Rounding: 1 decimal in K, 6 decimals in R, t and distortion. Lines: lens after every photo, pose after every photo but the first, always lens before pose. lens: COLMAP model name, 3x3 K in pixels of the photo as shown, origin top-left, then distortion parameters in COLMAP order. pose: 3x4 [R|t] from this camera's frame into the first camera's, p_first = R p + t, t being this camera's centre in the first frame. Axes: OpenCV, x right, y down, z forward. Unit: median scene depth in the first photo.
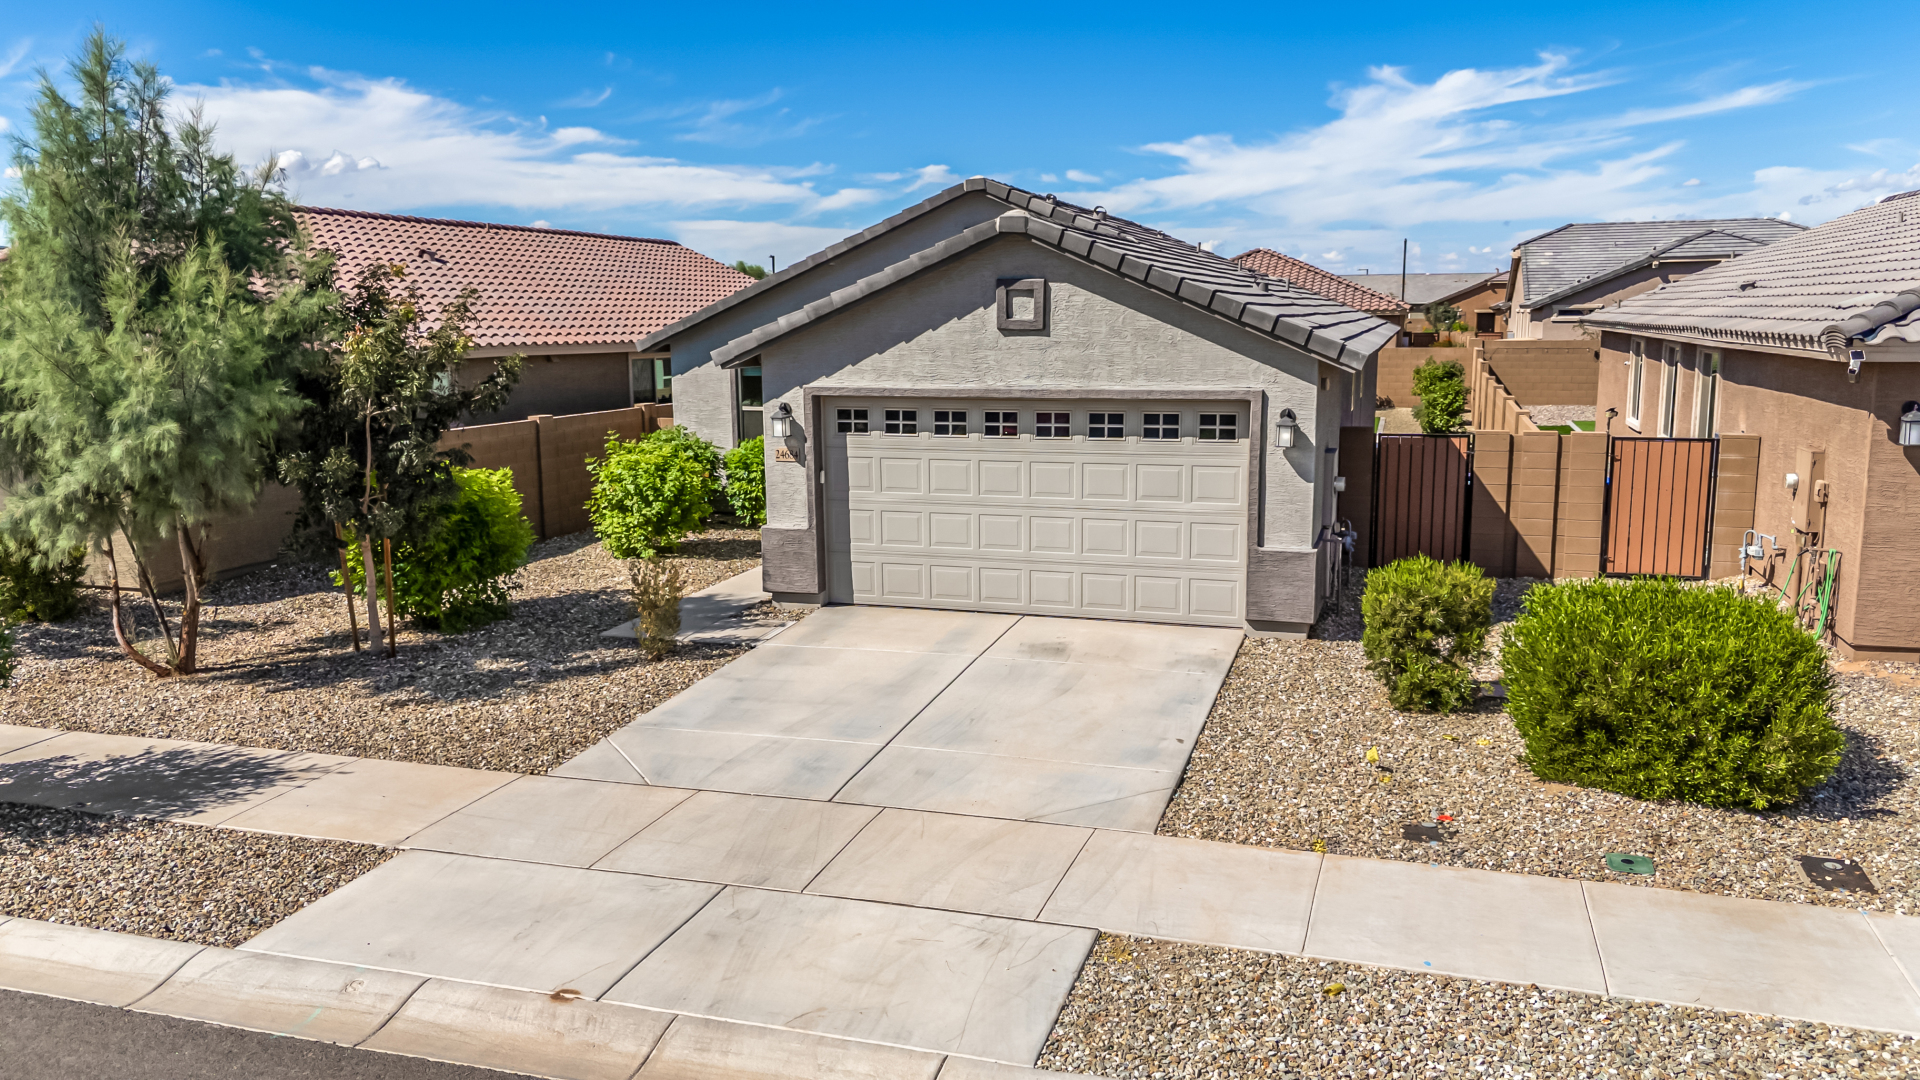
lens RADIAL K [[1424.4, 0, 960.0], [0, 1424.4, 540.0], [0, 0, 1]] dist [0.069916, -0.070559]
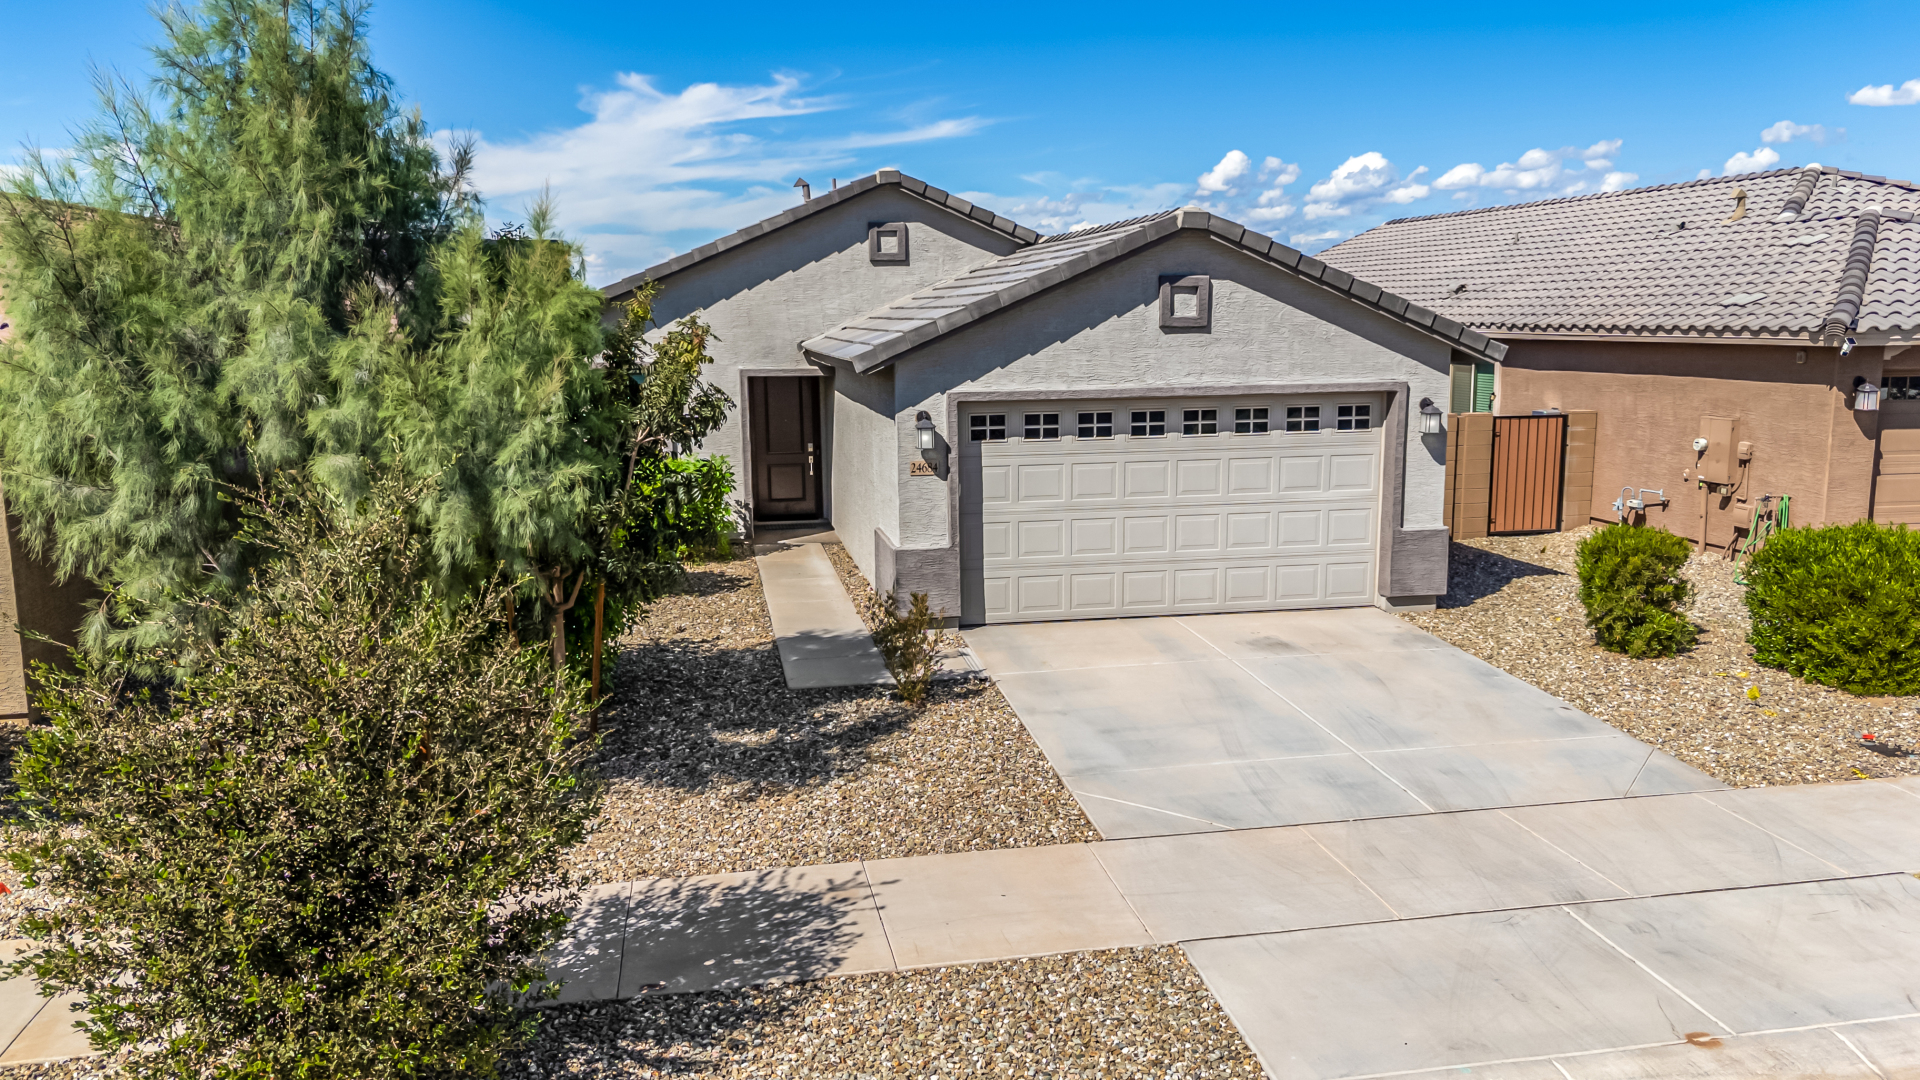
lens RADIAL K [[1424.4, 0, 960.0], [0, 1424.4, 540.0], [0, 0, 1]] dist [0.069916, -0.070559]
pose [[0.877701, -0.077370, 0.472921, -0.575334], [0.078432, 0.996766, 0.017508, -0.030104], [-0.472746, 0.021725, 0.880931, 0.206279]]
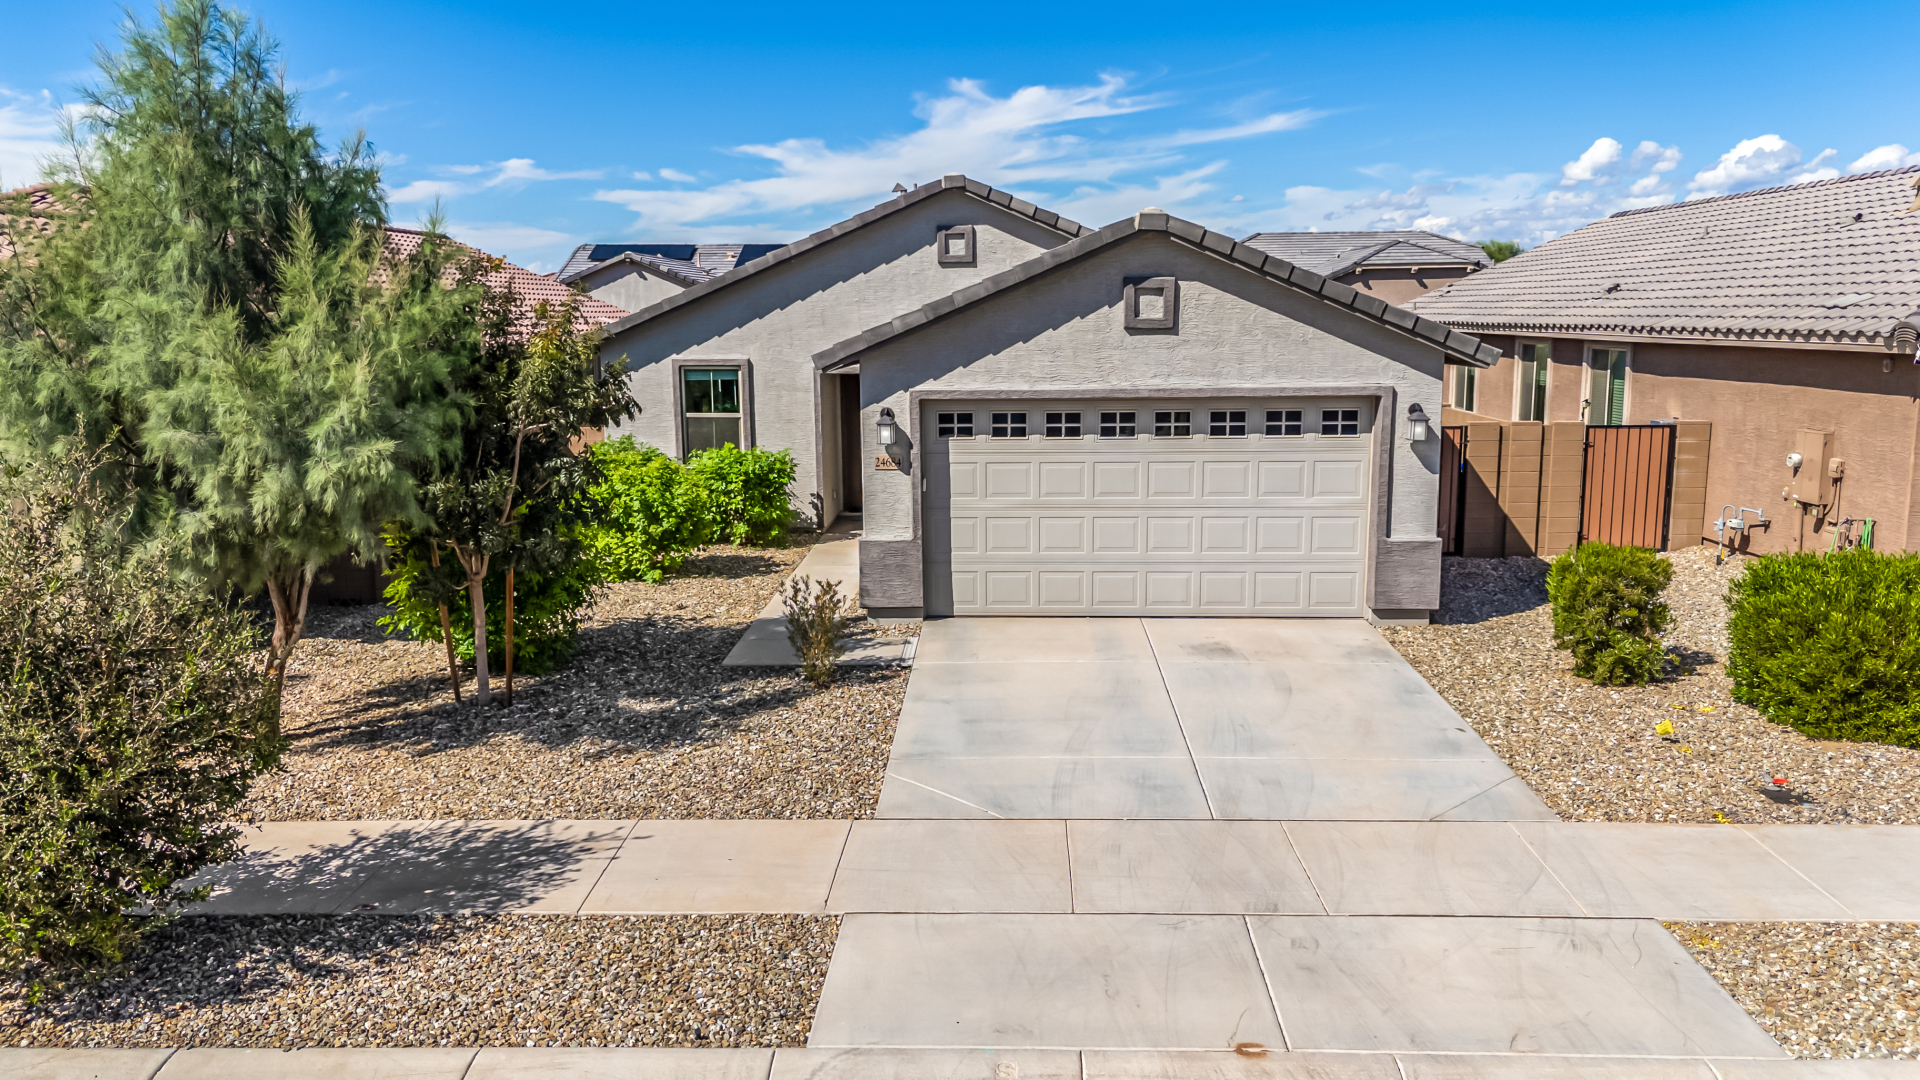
lens RADIAL K [[1424.4, 0, 960.0], [0, 1424.4, 540.0], [0, 0, 1]] dist [0.069916, -0.070559]
pose [[0.962874, -0.042563, 0.266573, -0.355087], [0.042910, 0.999069, 0.004527, -0.011291], [-0.266517, 0.007080, 0.963804, 0.083217]]
